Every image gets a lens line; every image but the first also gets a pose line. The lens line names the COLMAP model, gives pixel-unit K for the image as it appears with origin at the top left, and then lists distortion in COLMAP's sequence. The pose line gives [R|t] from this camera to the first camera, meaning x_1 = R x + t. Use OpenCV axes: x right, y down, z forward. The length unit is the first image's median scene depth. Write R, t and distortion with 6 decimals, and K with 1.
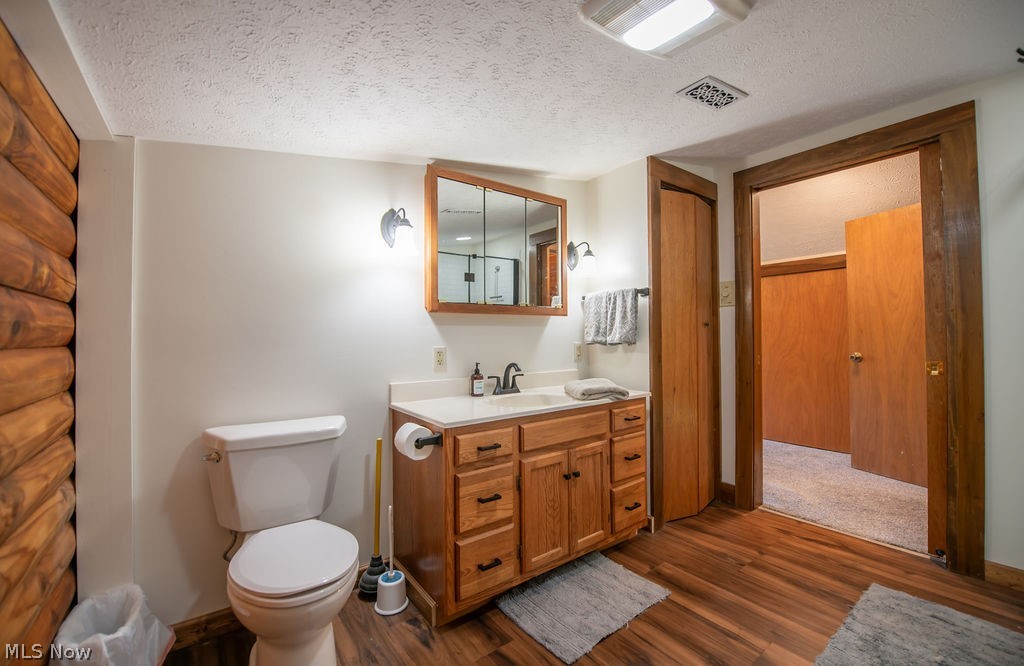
lens RADIAL K [[409.7, 0, 513.0], [0, 409.7, 328.0], [0, 0, 1]] dist [-0.024119, 0.000154]
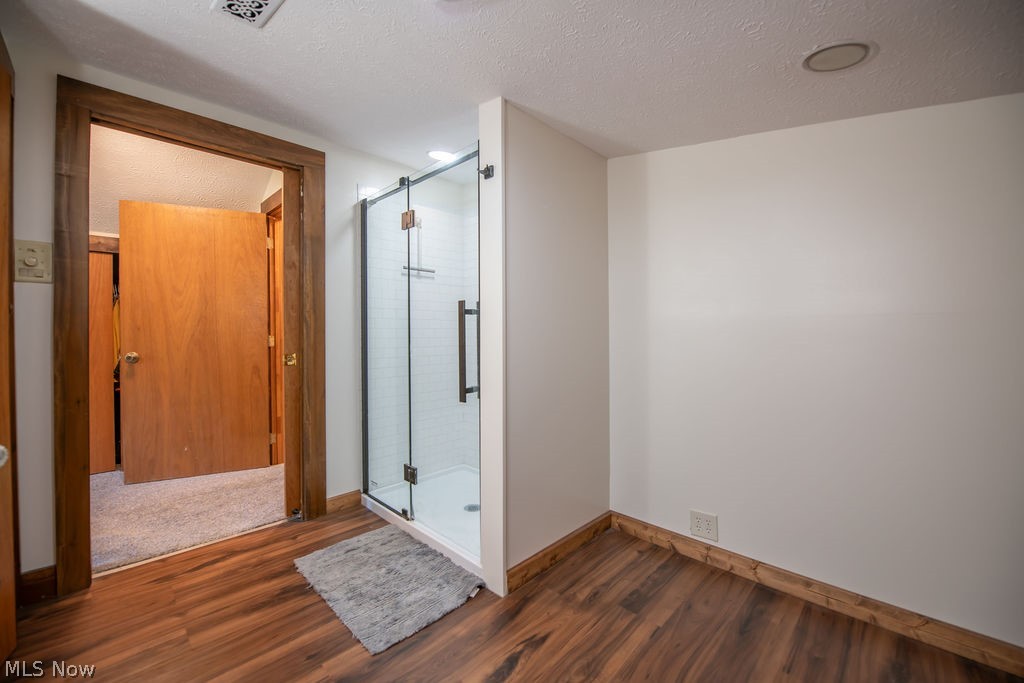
lens RADIAL K [[413.5, 0, 500.2], [0, 413.5, 337.6], [0, 0, 1]] dist [-0.015326, -0.002624]
pose [[-0.144384, -0.002326, 0.989519, -0.224678], [-0.016319, 0.999867, -0.000031, 0.023369], [-0.989387, -0.016152, -0.144403, 0.506223]]
